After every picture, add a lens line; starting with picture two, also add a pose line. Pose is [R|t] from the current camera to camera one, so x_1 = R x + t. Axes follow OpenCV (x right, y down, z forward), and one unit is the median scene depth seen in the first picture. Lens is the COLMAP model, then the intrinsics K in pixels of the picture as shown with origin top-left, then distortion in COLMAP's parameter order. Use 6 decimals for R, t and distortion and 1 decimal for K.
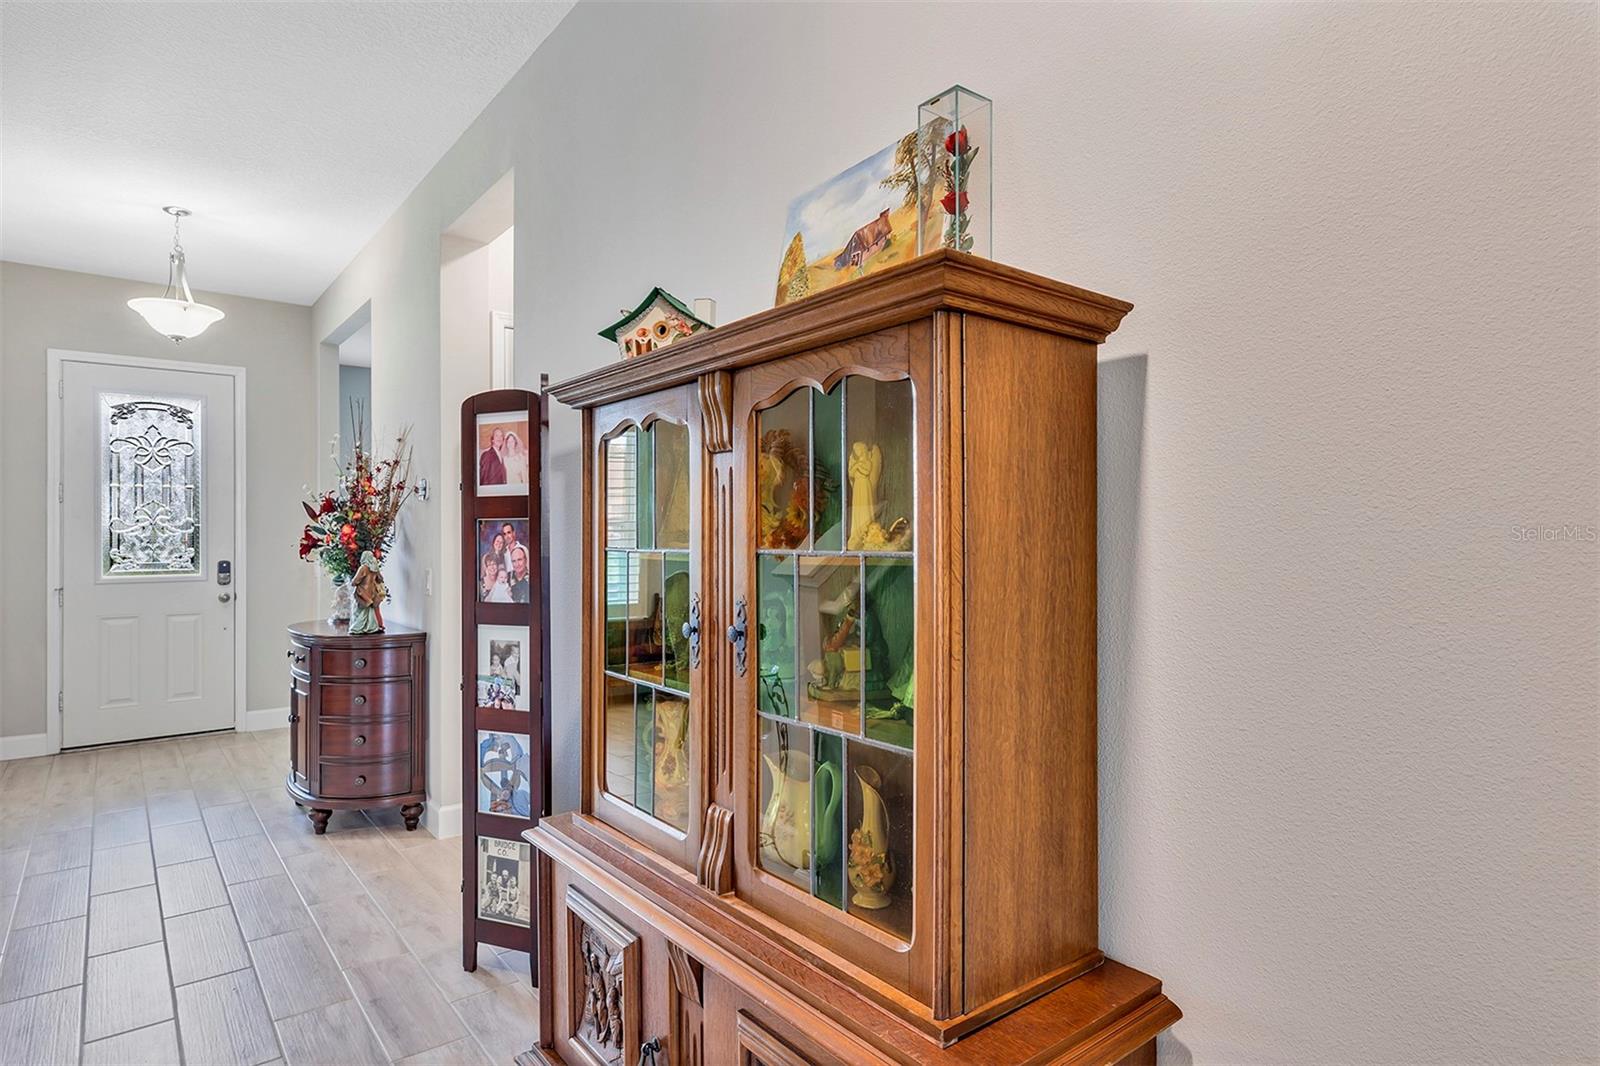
lens RADIAL K [[873.3, 0, 796.7], [0, 873.3, 531.0], [0, 0, 1]] dist [0.000427, -0.000604]
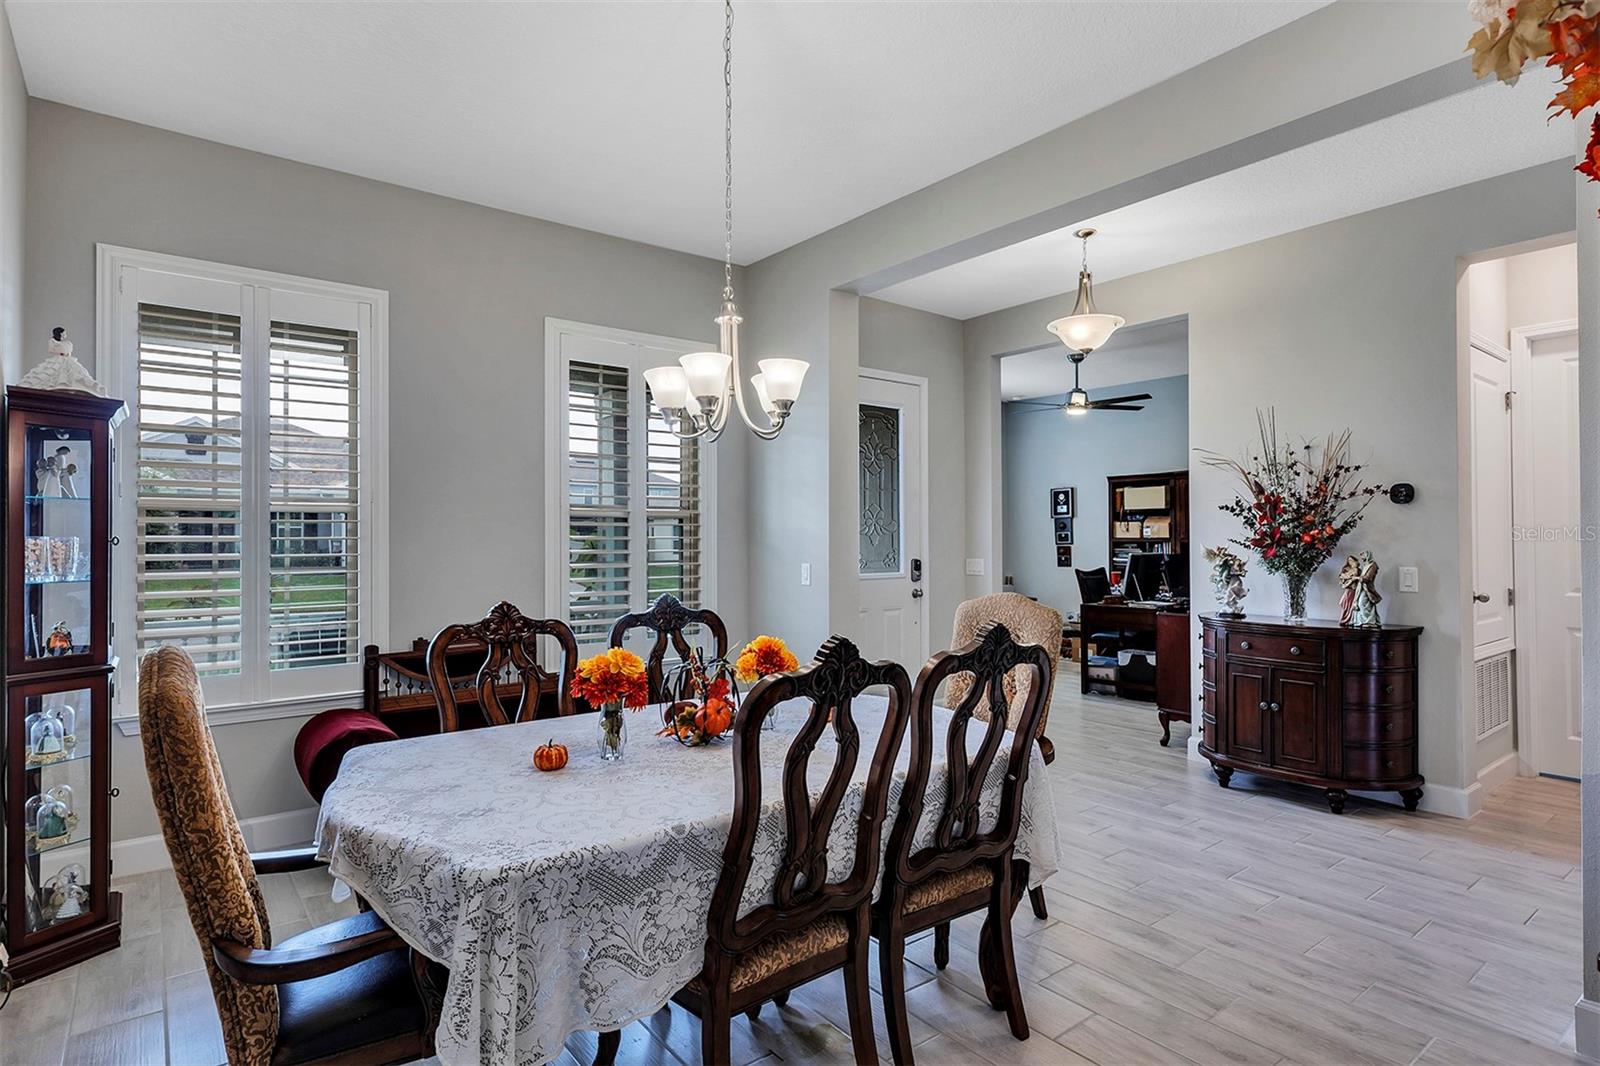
lens RADIAL K [[822.9, 0, 800.0], [0, 822.9, 533.0], [0, 0, 1]] dist [-0.001181, 0.000177]
pose [[0.999983, 0.005580, -0.001903, -0.876409], [-0.005586, 0.999979, -0.003341, 0.006446], [0.001884, 0.003352, 0.999993, -0.009266]]
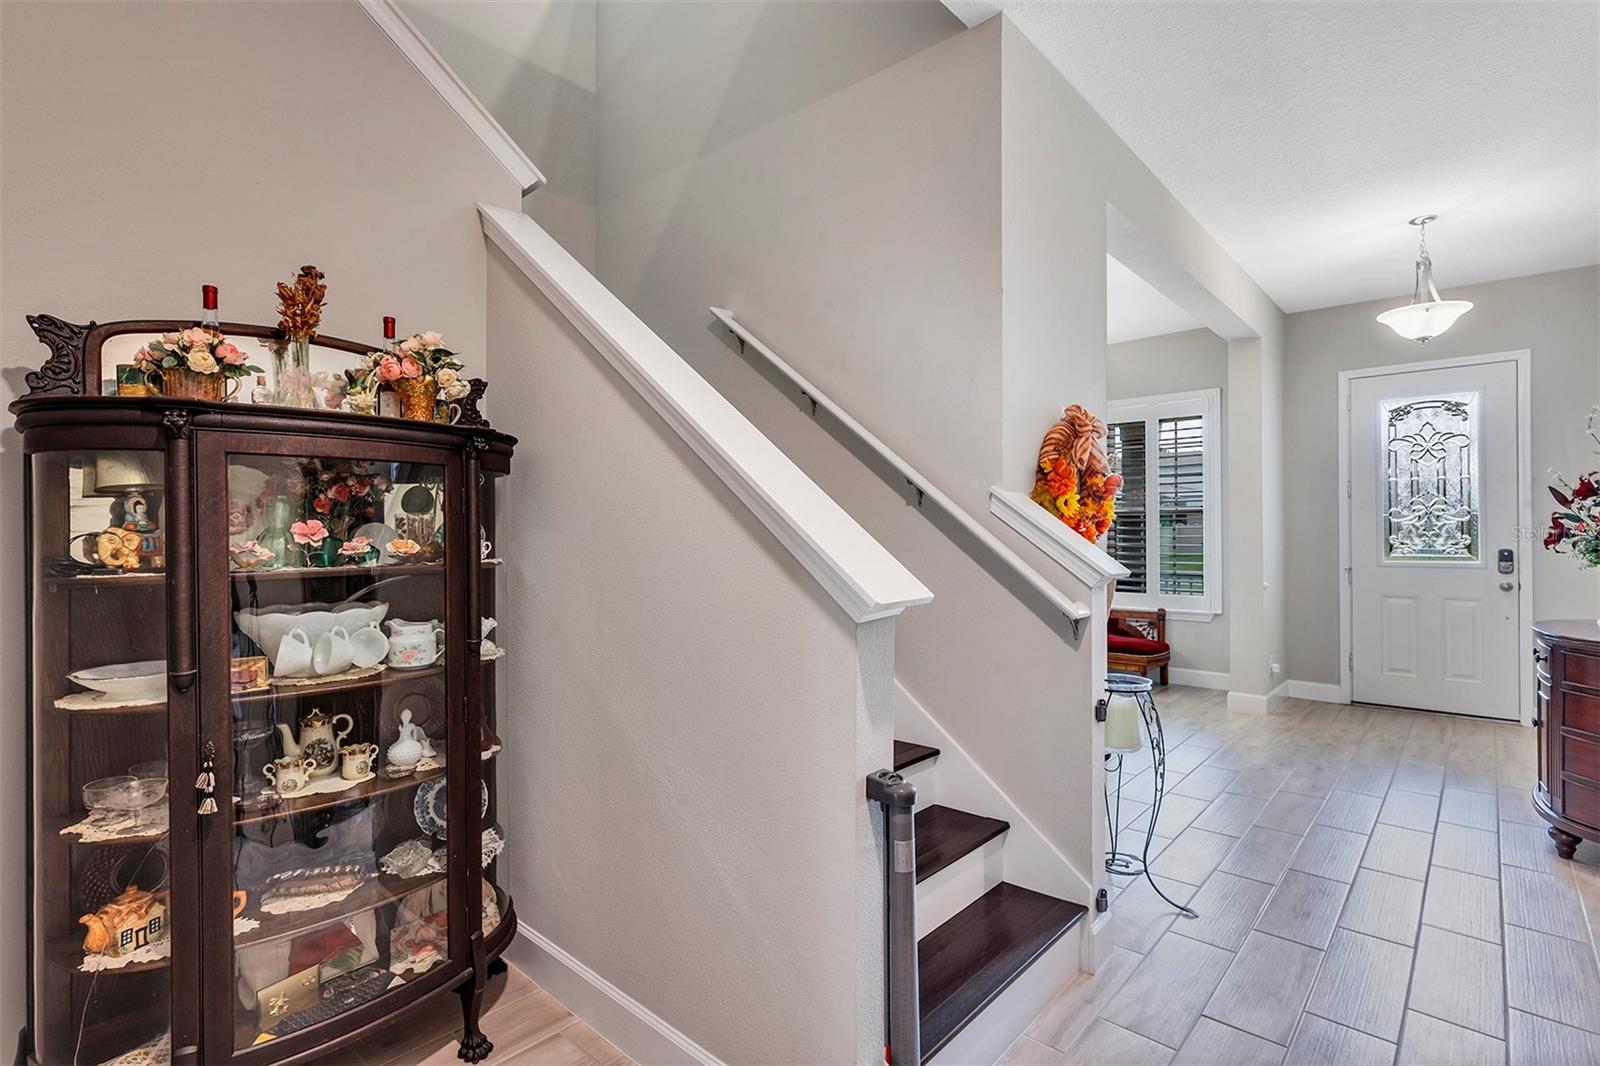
lens RADIAL K [[761.1, 0, 796.8], [0, 761.1, 523.4], [0, 0, 1]] dist [0.000709, 0.000544]
pose [[0.166821, -0.002335, -0.985984, 0.066812], [0.007206, 0.999973, -0.001149, 0.000133], [0.985961, -0.006914, 0.166833, 0.072145]]
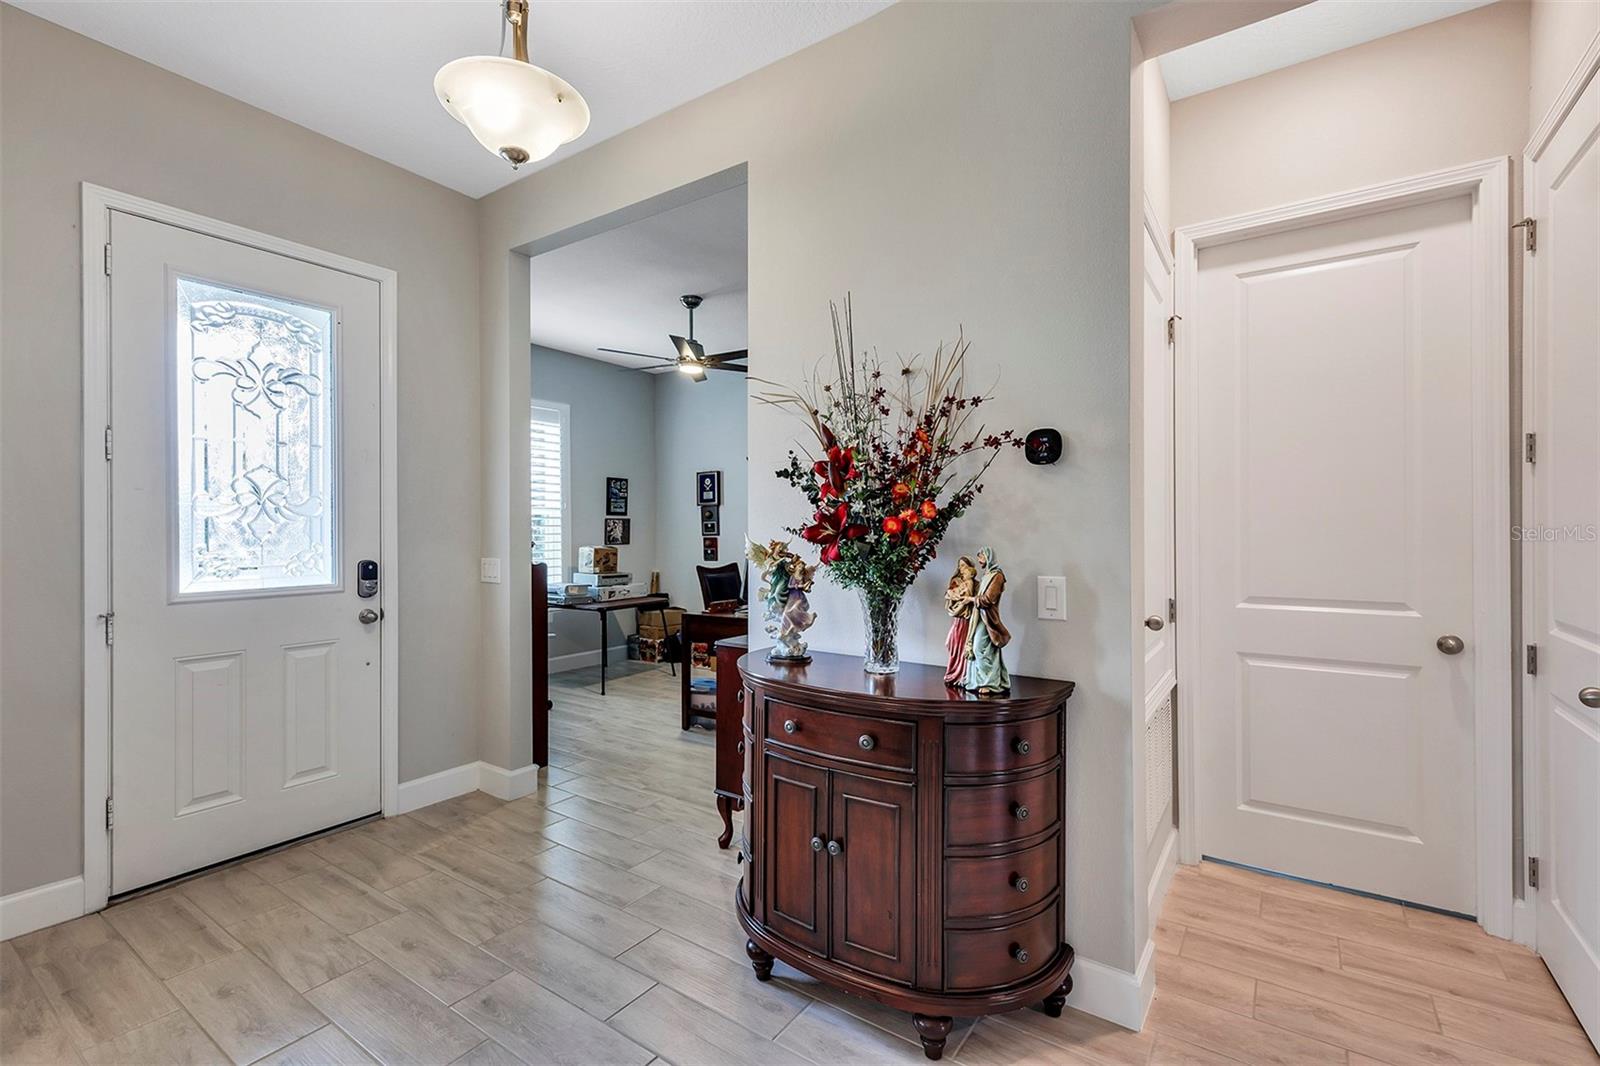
lens RADIAL K [[704.2, 0, 795.4], [0, 704.2, 531.6], [0, 0, 1]] dist [-0.000076, 0.000177]
pose [[0.954772, 0.006040, 0.297276, -0.556194], [-0.007383, 0.999967, 0.003396, 0.008627], [-0.297246, -0.005437, 0.954786, 0.436281]]
